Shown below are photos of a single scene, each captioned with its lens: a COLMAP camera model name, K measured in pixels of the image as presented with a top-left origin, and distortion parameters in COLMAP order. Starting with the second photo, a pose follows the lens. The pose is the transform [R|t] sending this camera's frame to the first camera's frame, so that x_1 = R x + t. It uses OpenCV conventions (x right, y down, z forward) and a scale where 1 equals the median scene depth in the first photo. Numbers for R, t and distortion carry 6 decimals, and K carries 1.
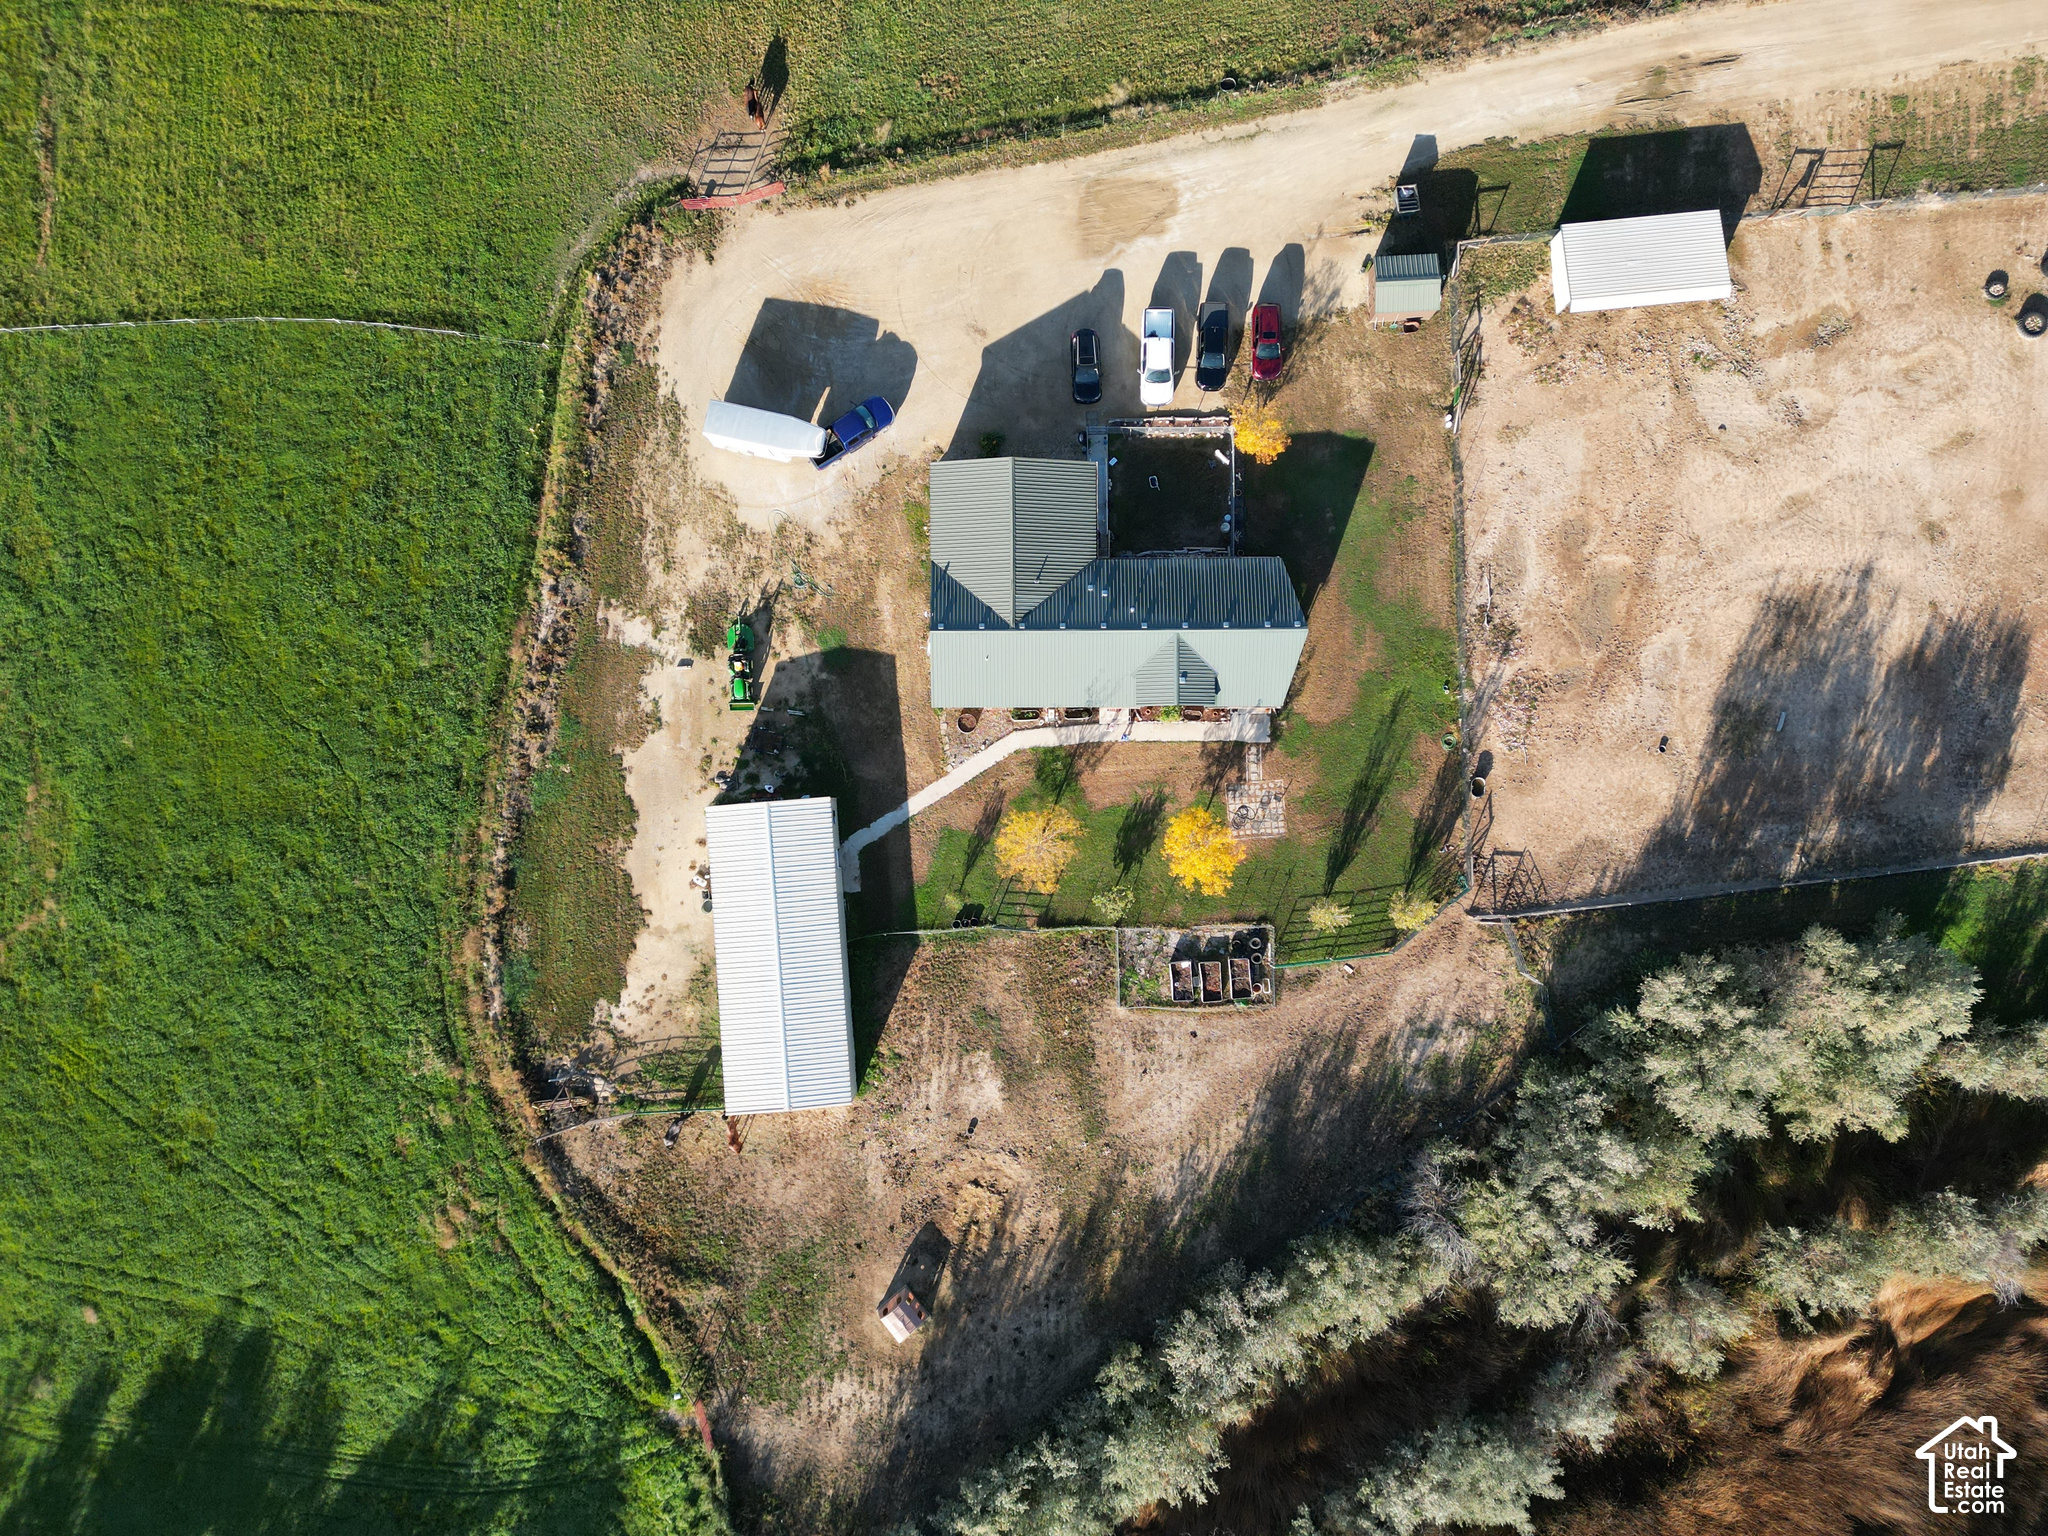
lens RADIAL K [[1424.1, 0, 1030.7], [0, 1424.1, 754.9], [0, 0, 1]] dist [0.080507, -0.073398]
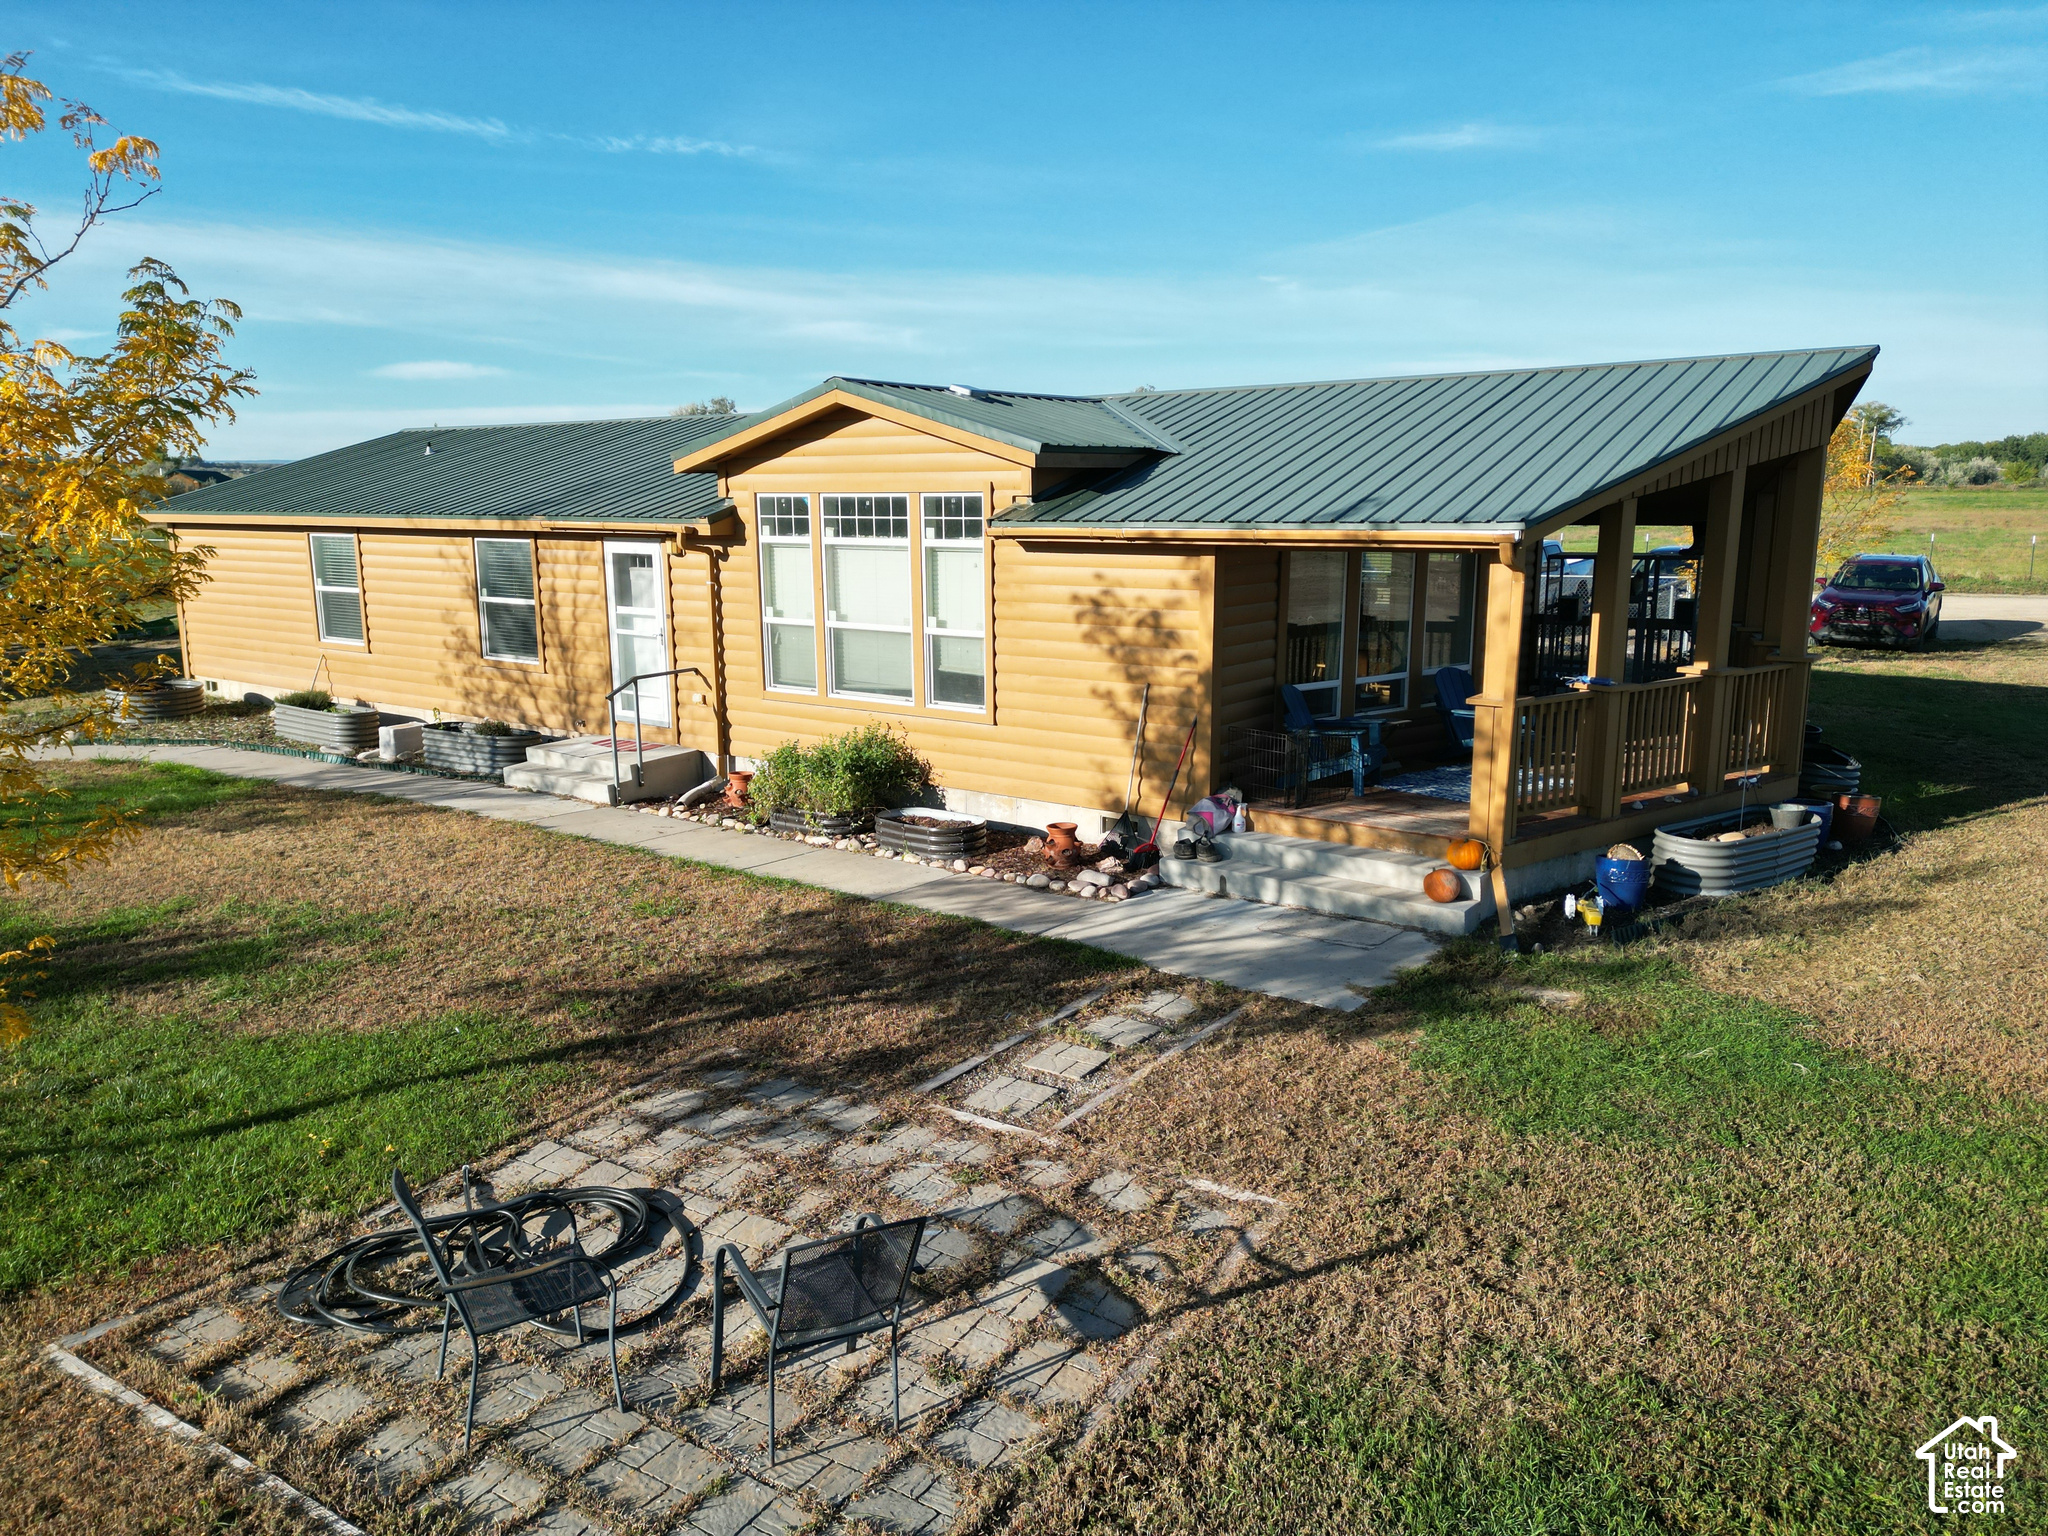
lens RADIAL K [[1424.1, 0, 1059.9], [0, 1424.1, 762.6], [0, 0, 1]] dist [0.080507, -0.073398]
pose [[0.807844, 0.109310, -0.579171, 0.207922], [-0.589039, 0.183913, -0.786898, 0.079213], [0.020501, 0.976846, 0.212961, 0.962474]]
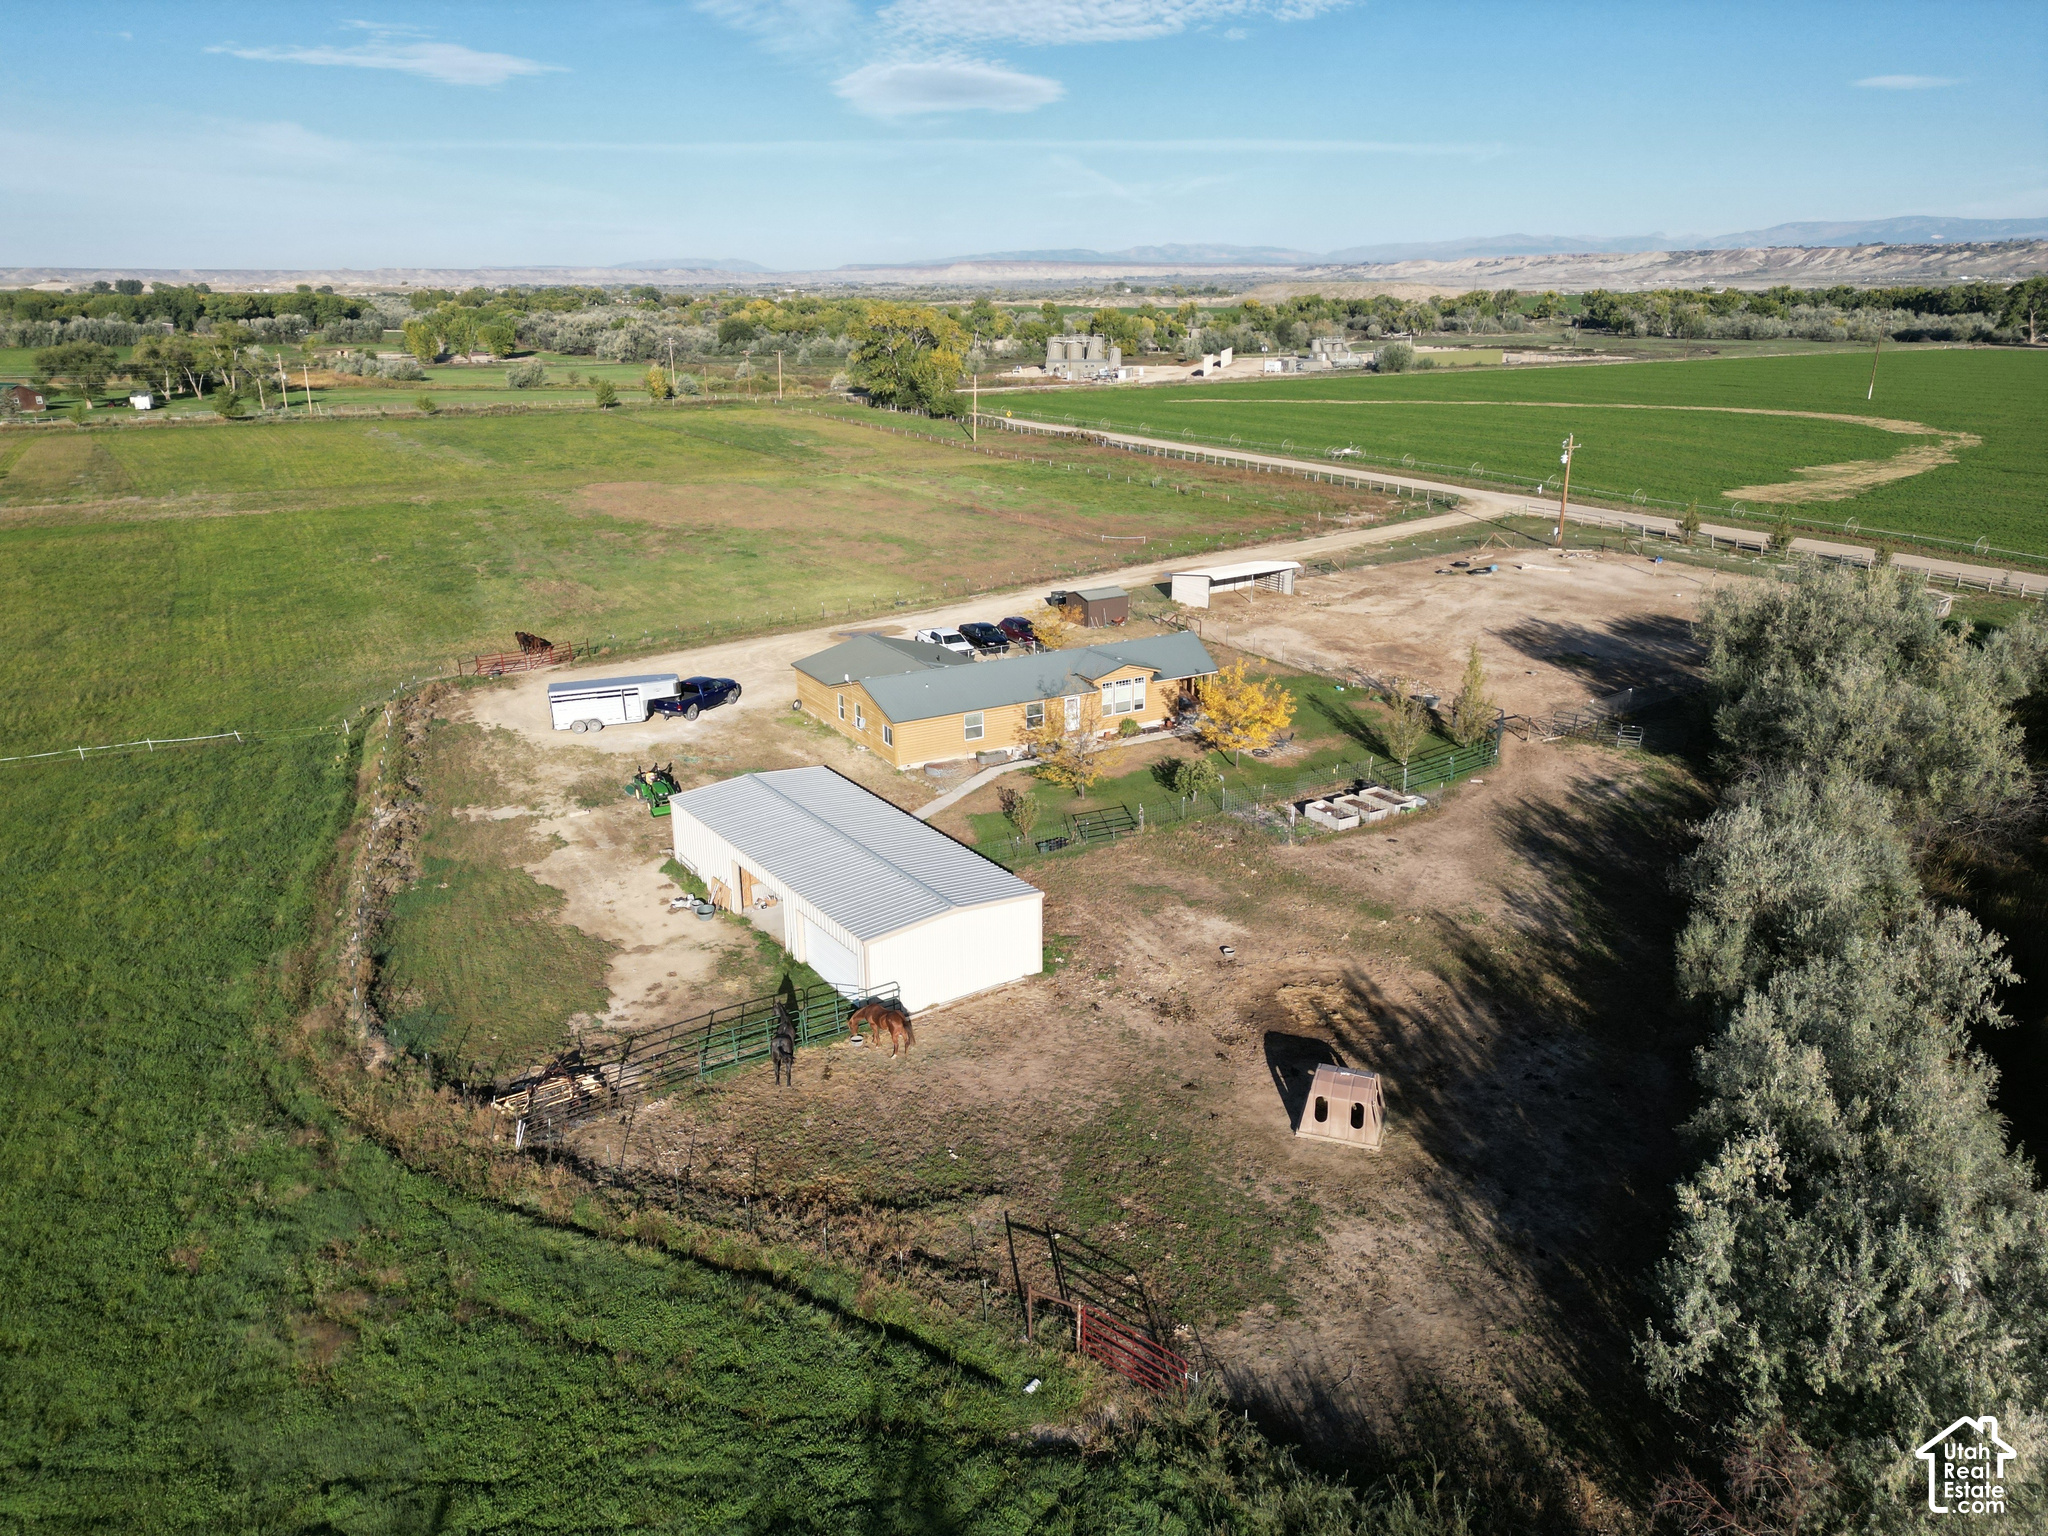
lens RADIAL K [[1424.1, 0, 1025.2], [0, 1424.1, 780.5], [0, 0, 1]] dist [0.080507, -0.073398]
pose [[0.870652, -0.157493, 0.466006, -0.396581], [0.491740, 0.302876, -0.816369, 0.702612], [-0.012570, 0.939927, 0.341145, 0.715055]]
